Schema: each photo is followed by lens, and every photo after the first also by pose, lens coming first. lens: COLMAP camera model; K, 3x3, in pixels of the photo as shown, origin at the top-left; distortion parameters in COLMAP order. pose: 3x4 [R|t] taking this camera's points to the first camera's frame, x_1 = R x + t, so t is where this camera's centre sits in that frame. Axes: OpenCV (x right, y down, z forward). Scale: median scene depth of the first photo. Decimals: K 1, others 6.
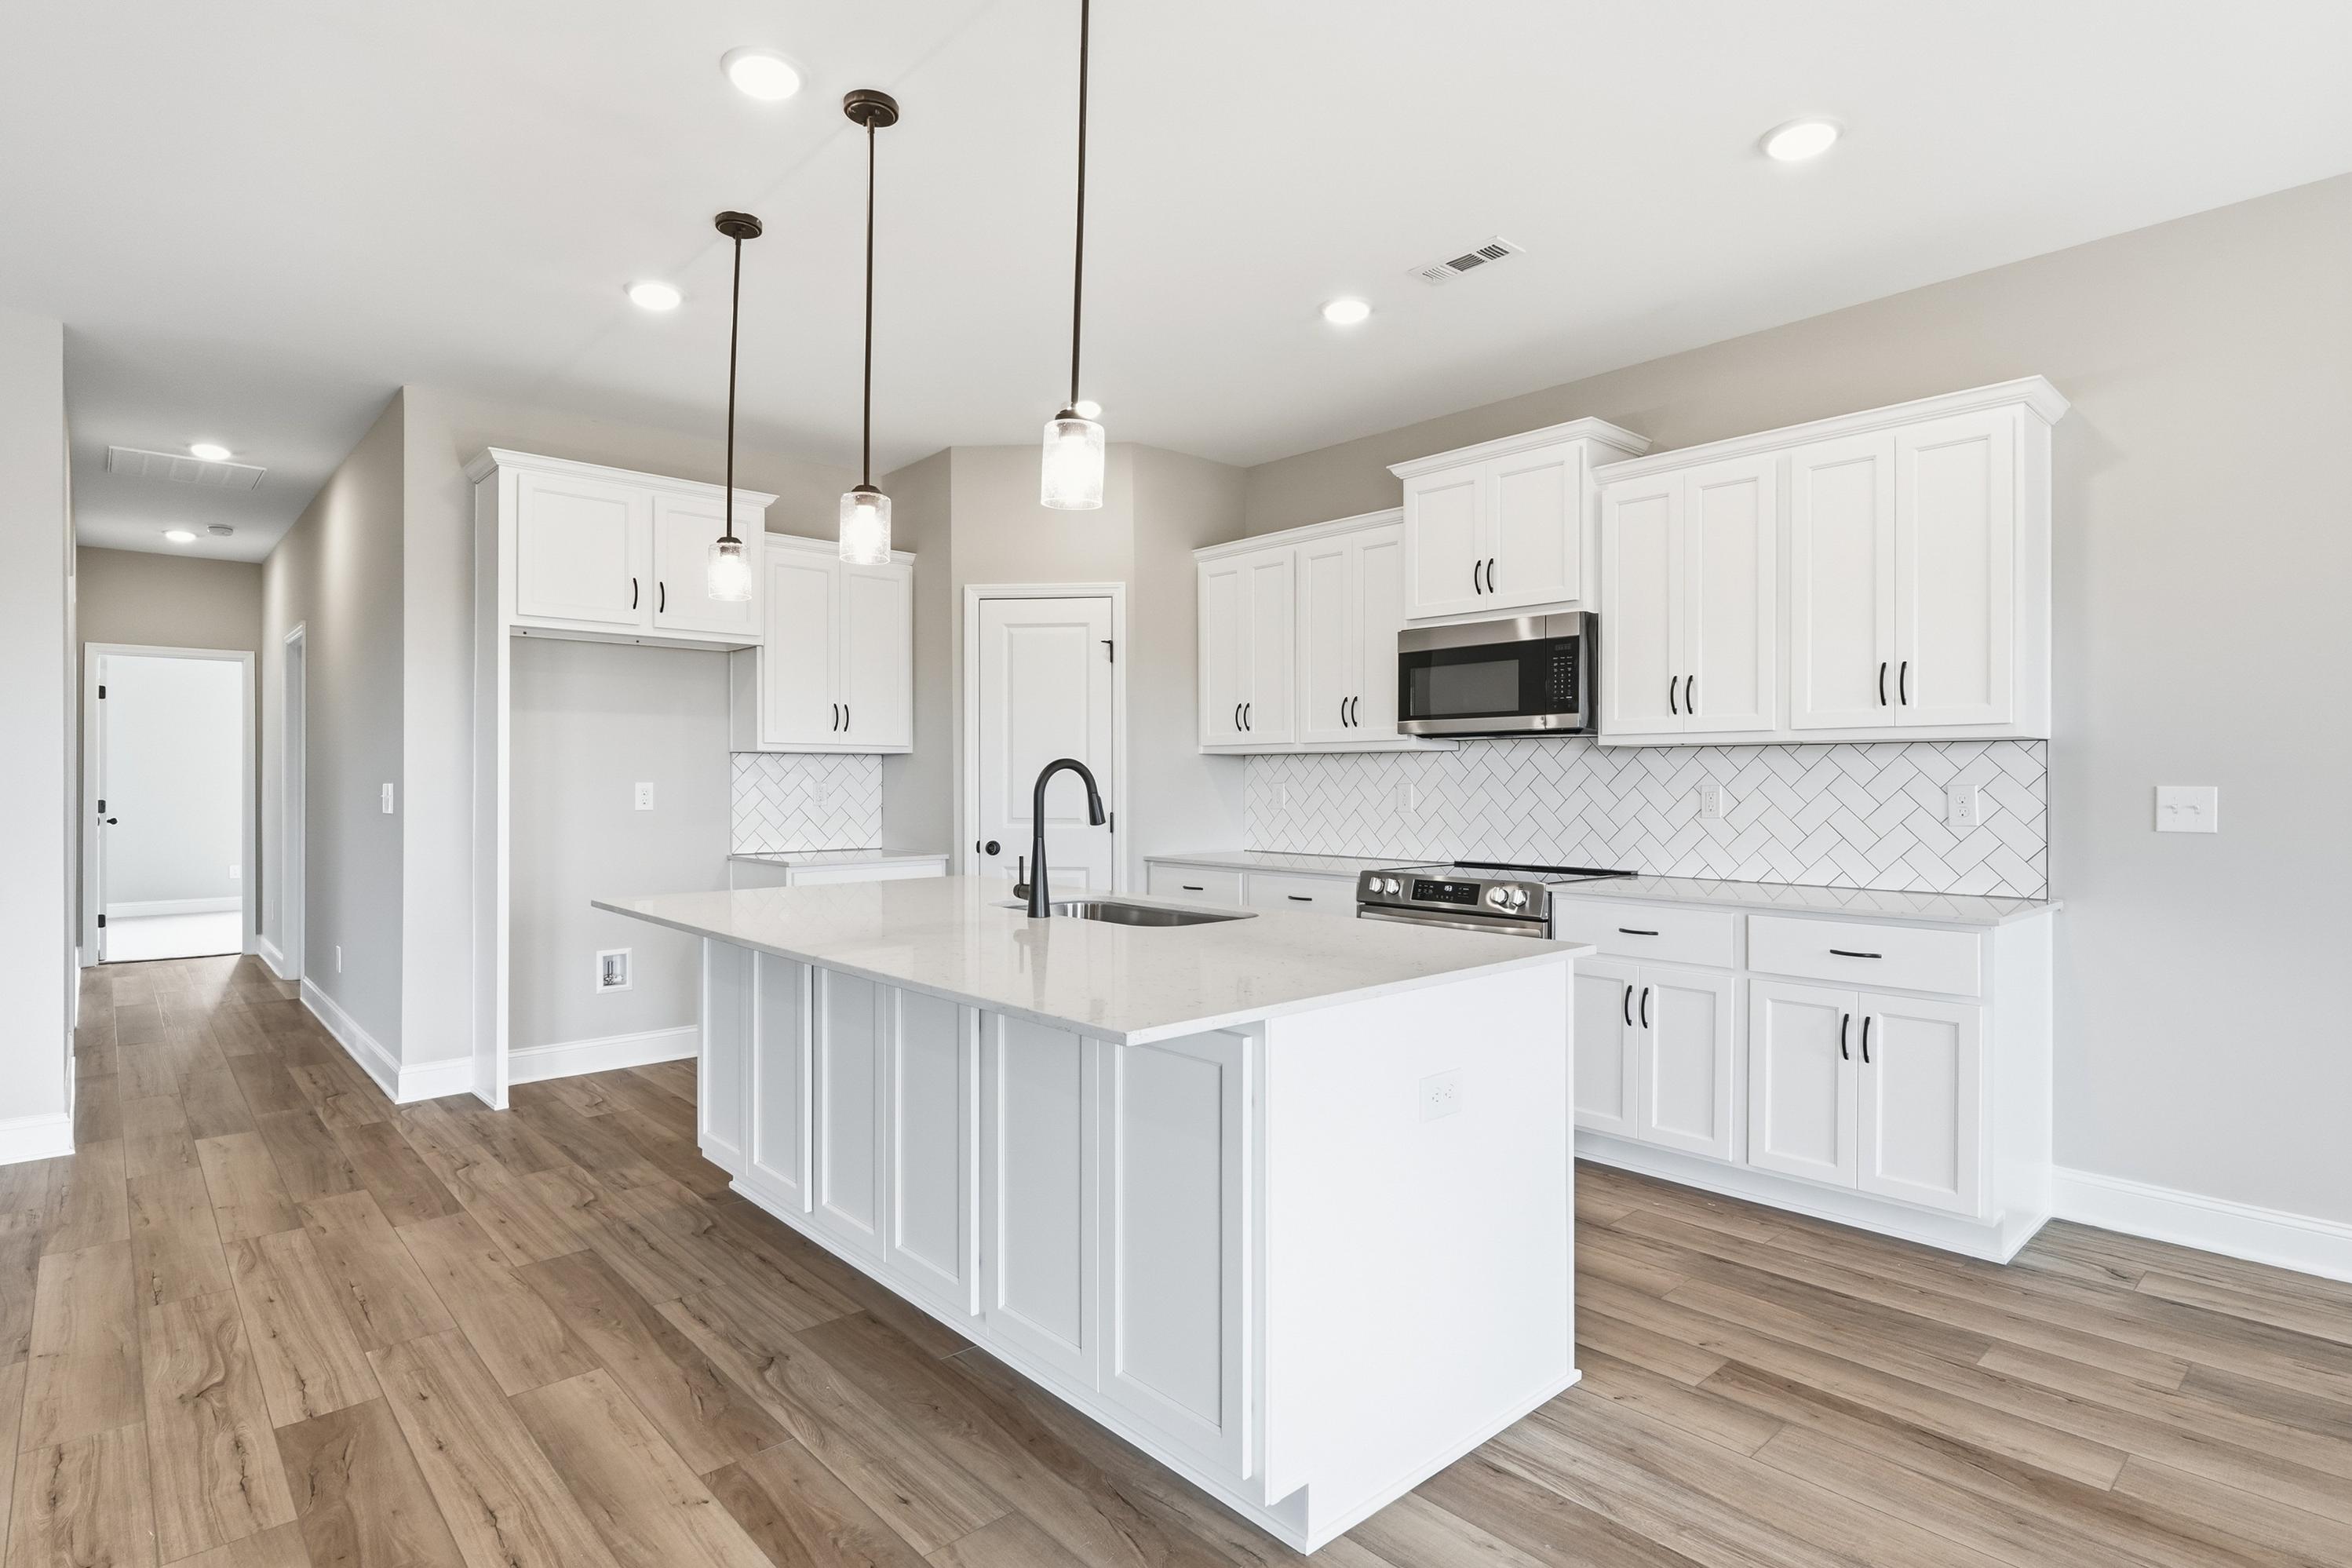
lens RADIAL K [[1178.1, 0, 1171.9], [0, 1178.1, 778.9], [0, 0, 1]] dist [-0.001945, 0.000611]
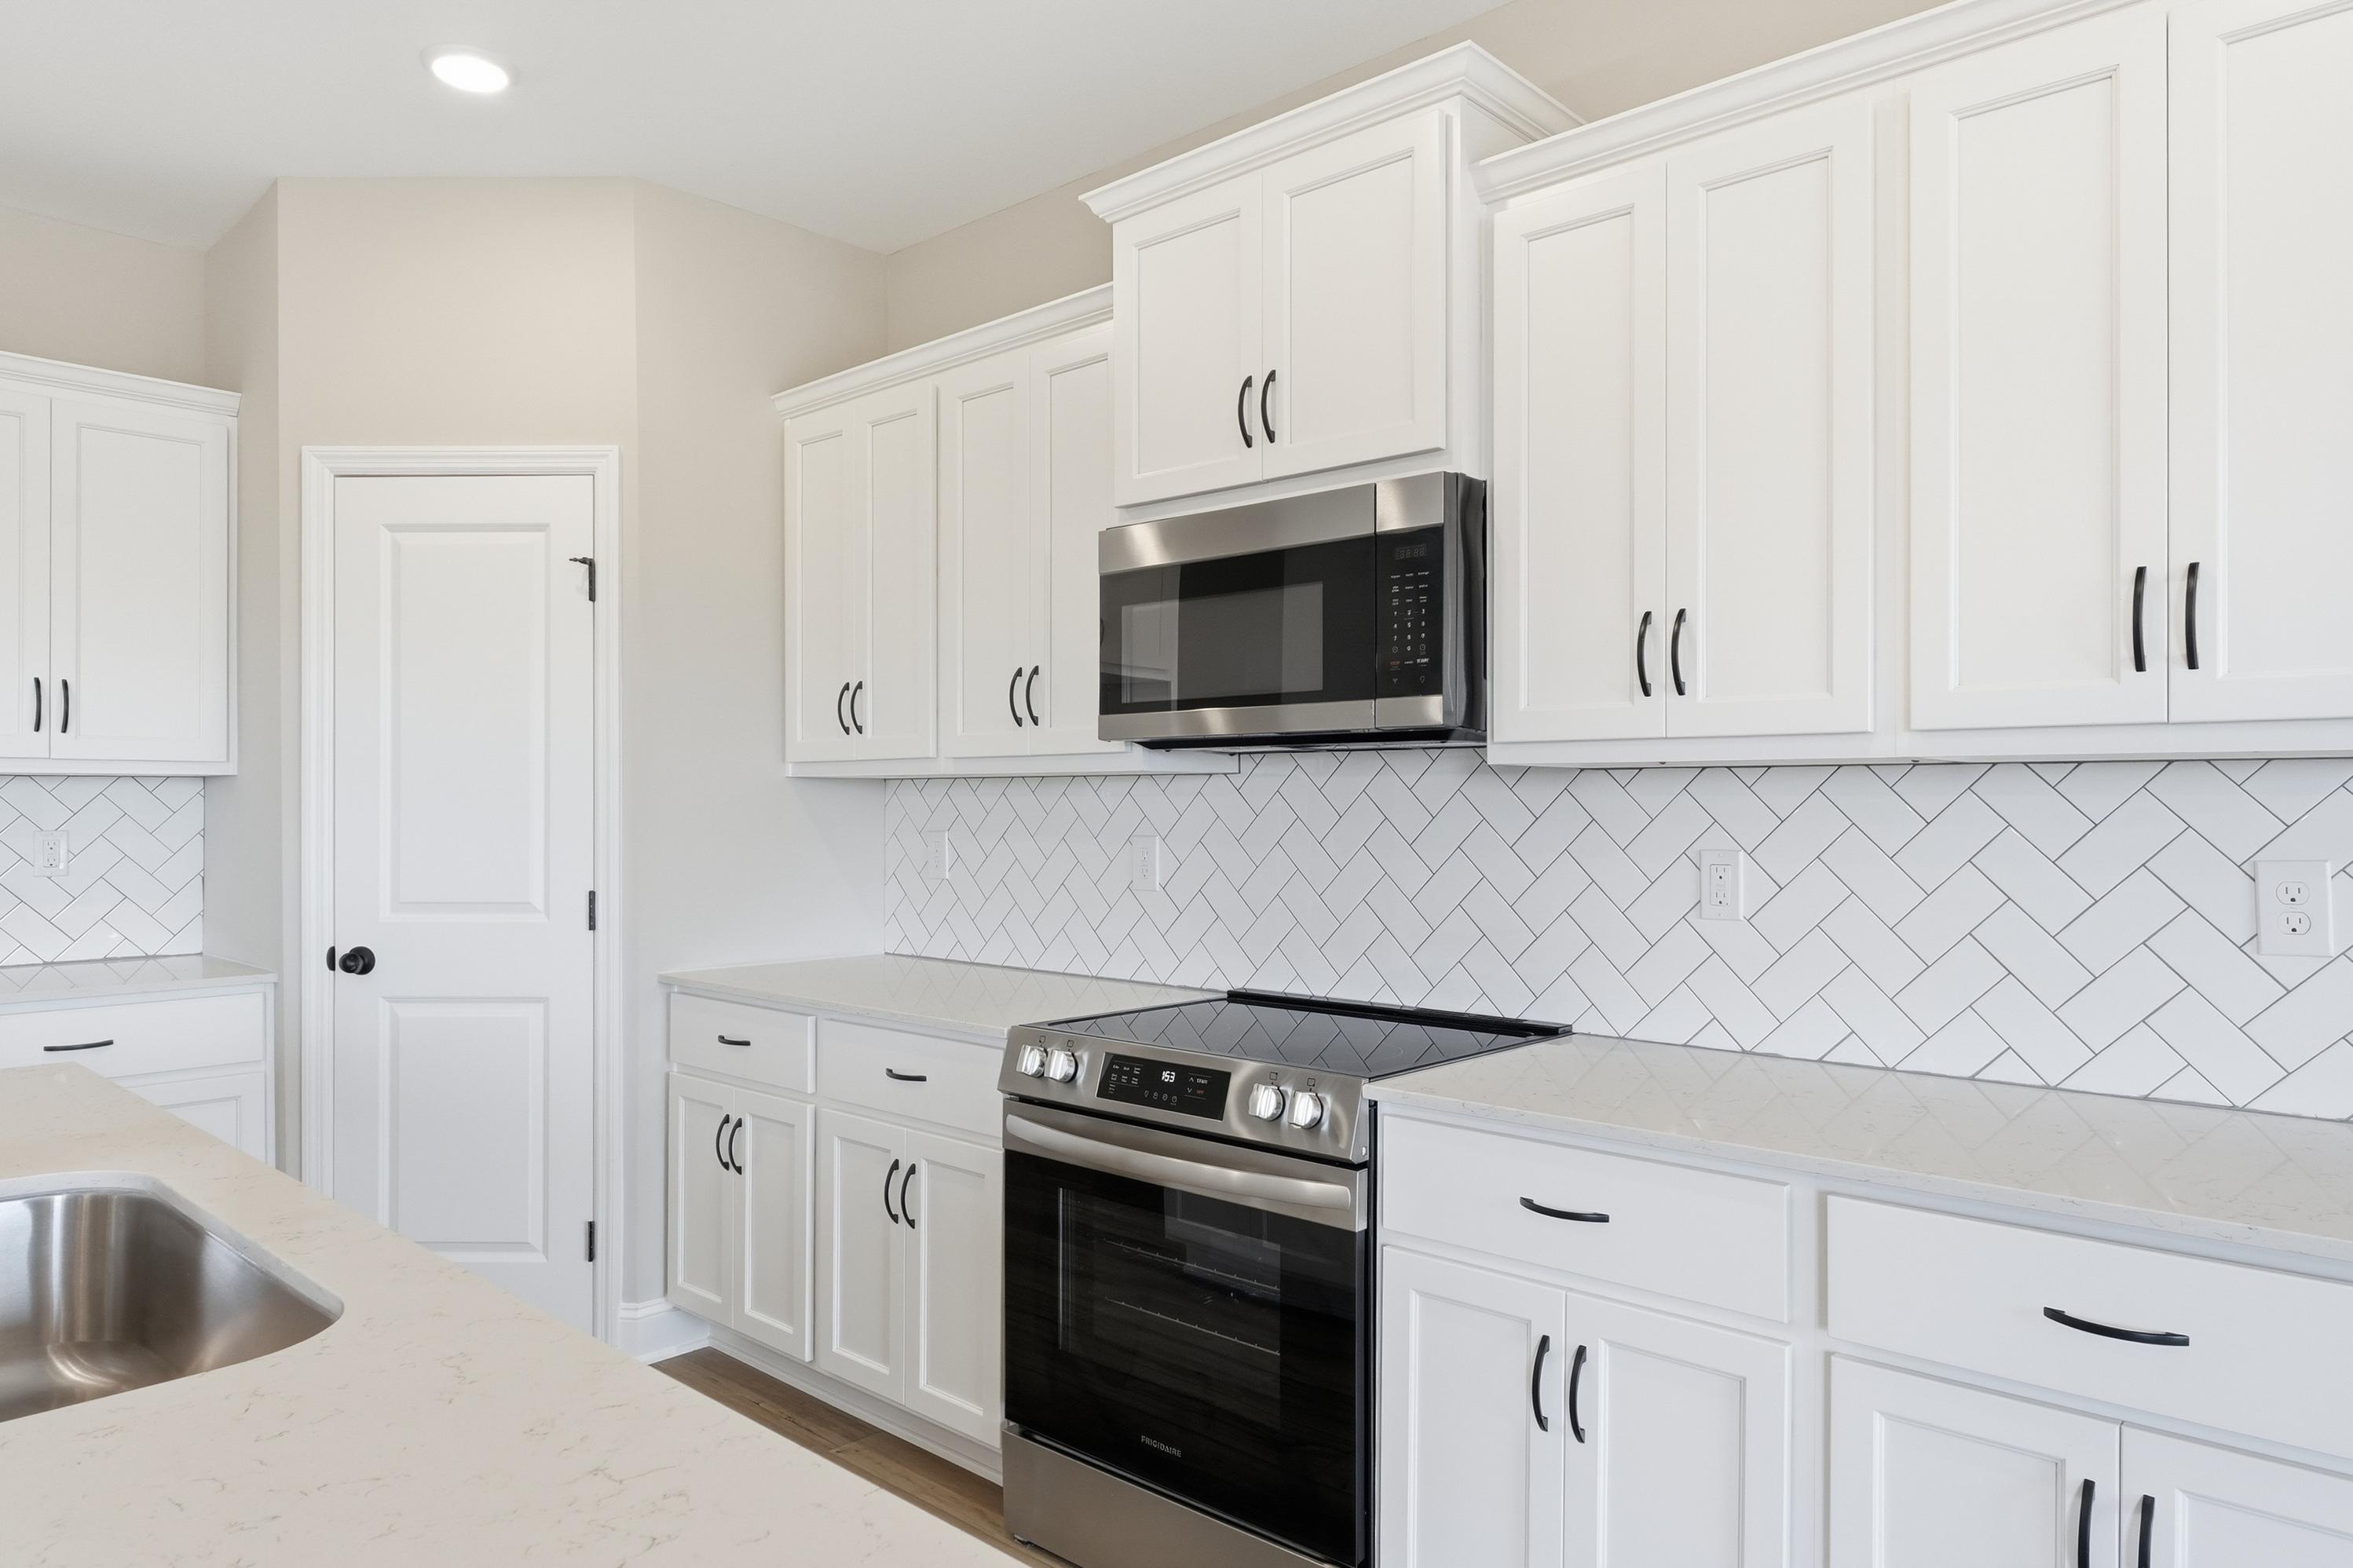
lens RADIAL K [[1475.9, 0, 1164.7], [0, 1475.9, 792.6], [0, 0, 1]] dist [0.000011, 0.000506]
pose [[0.996146, -0.000075, 0.087709, 0.185319], [0.000470, 0.999990, -0.004477, -0.015114], [-0.087707, 0.004501, 0.996136, 0.433719]]
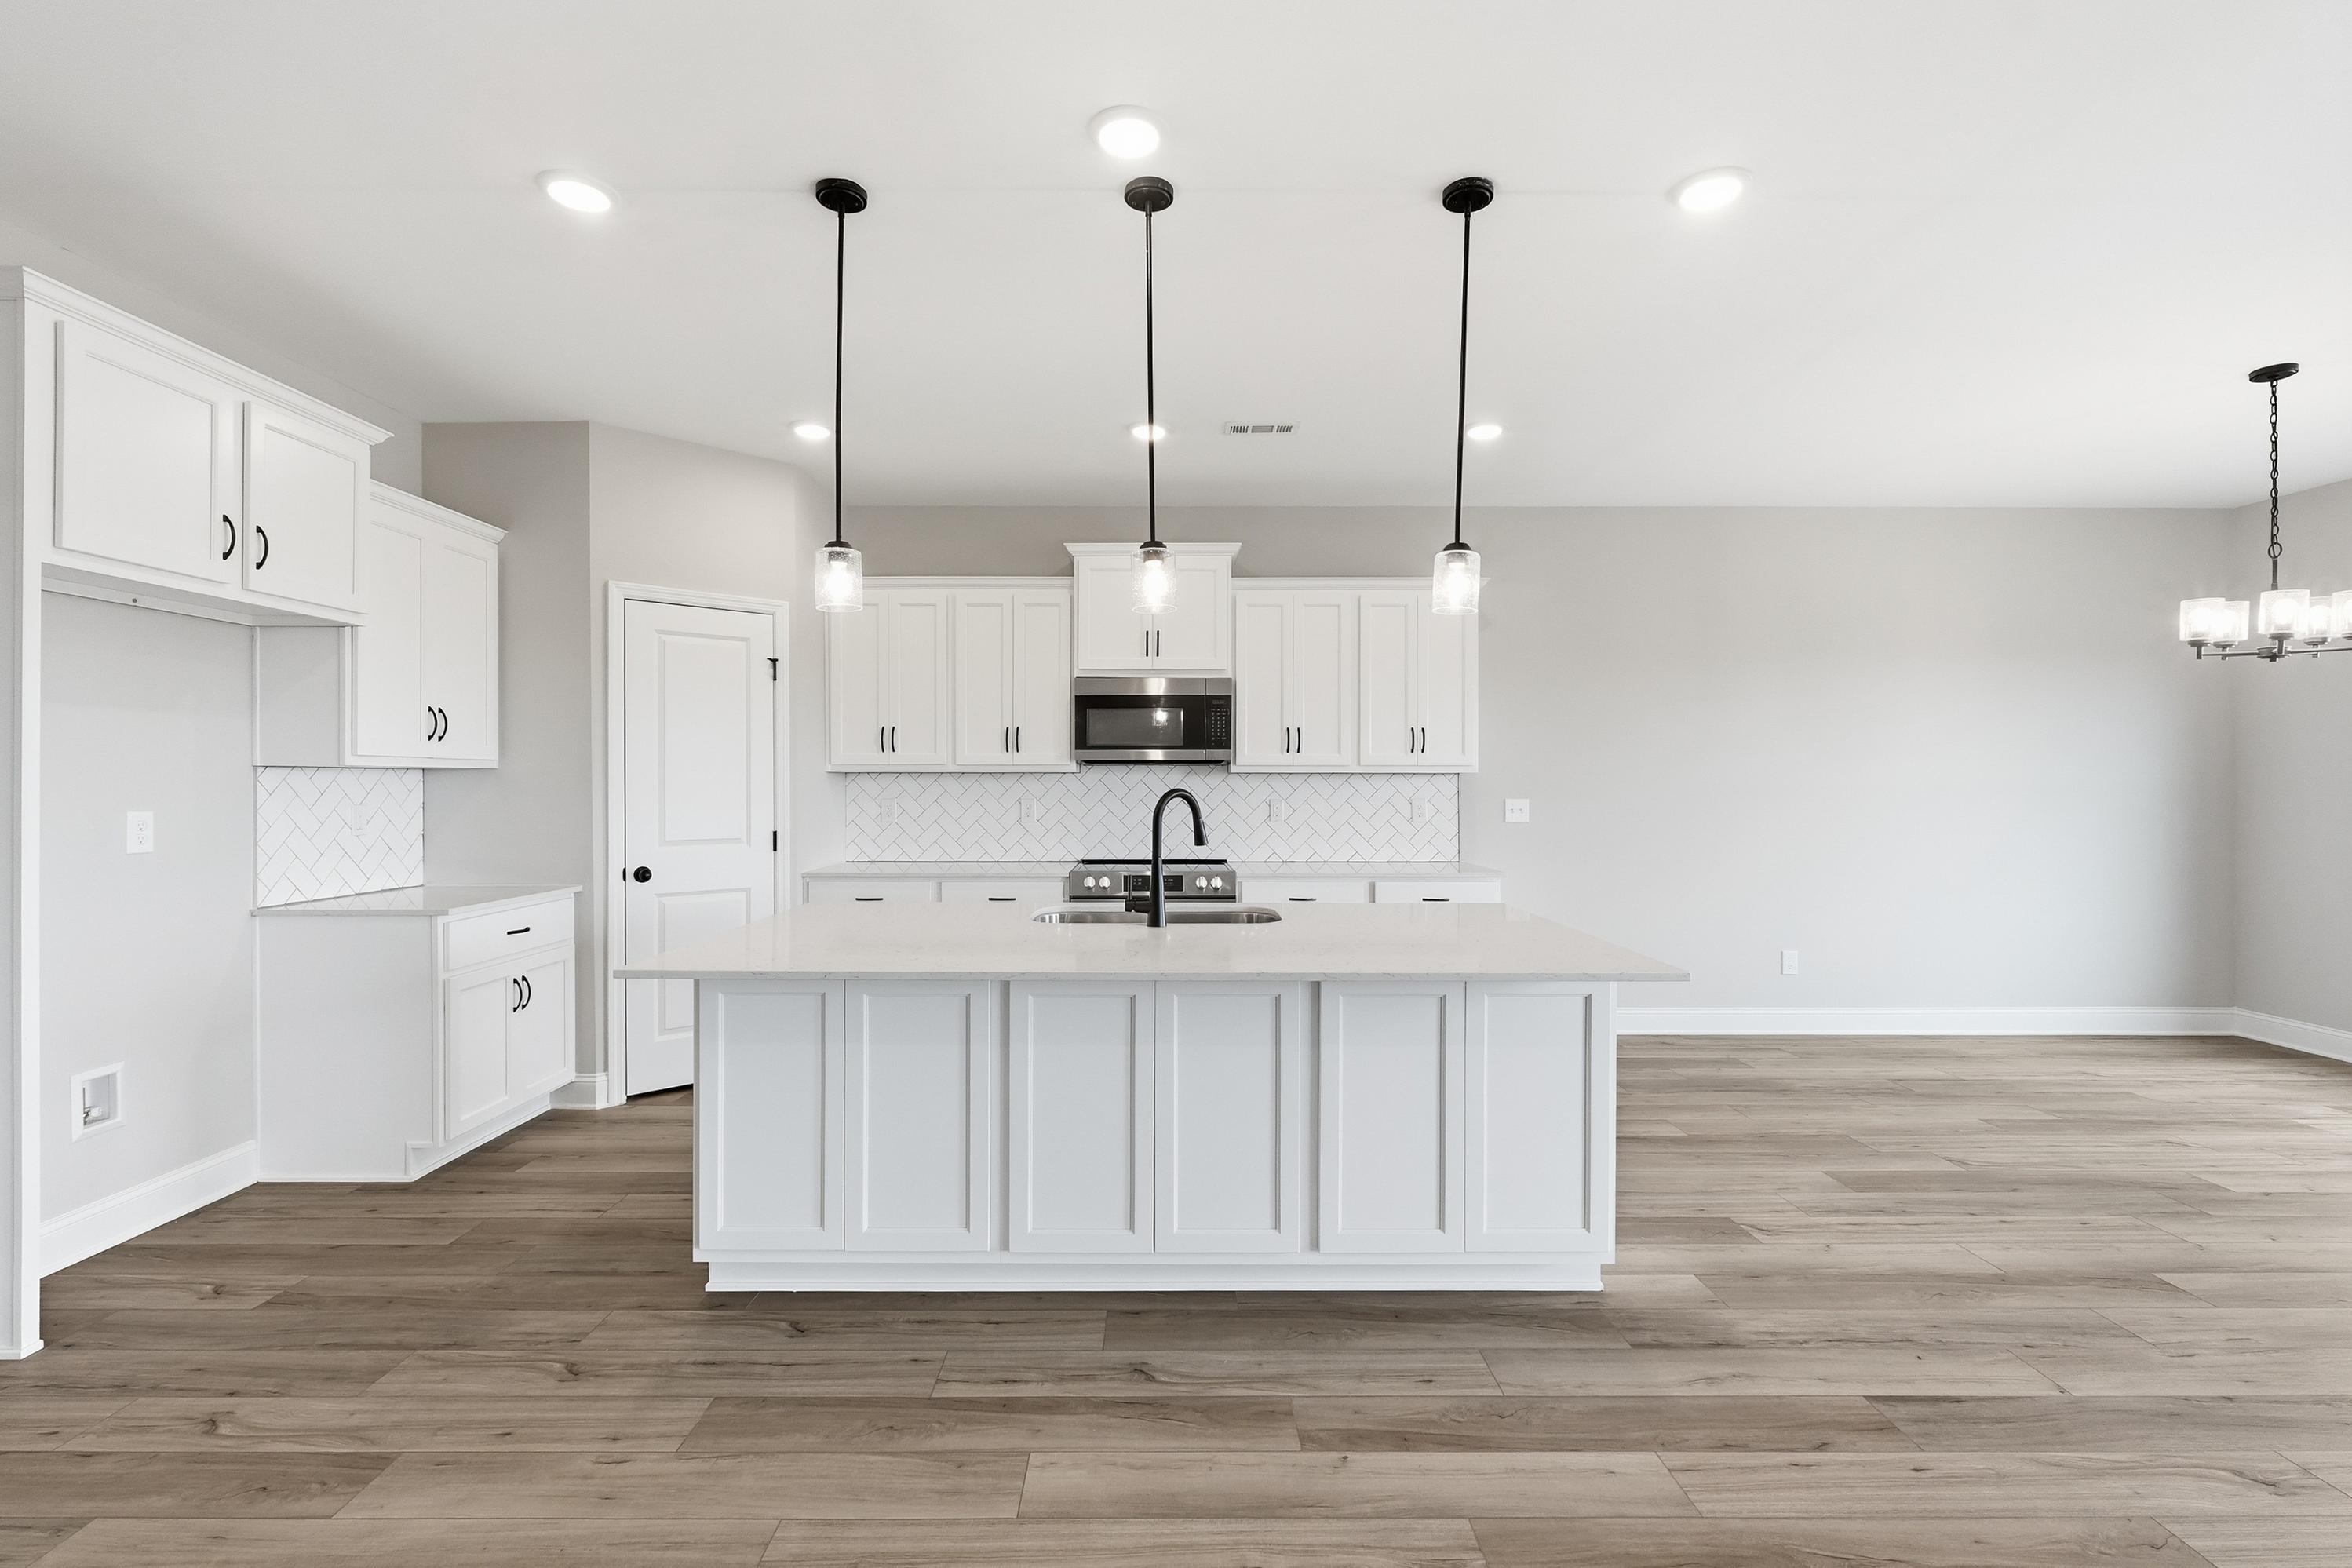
lens RADIAL K [[1019.0, 0, 1159.7], [0, 1019.0, 784.8], [0, 0, 1]] dist [0.001521, -0.001926]
pose [[0.676970, -0.002668, 0.736006, -0.606526], [-0.001138, 0.999988, 0.004672, -0.019348], [-0.736010, -0.004000, 0.676959, 0.229288]]
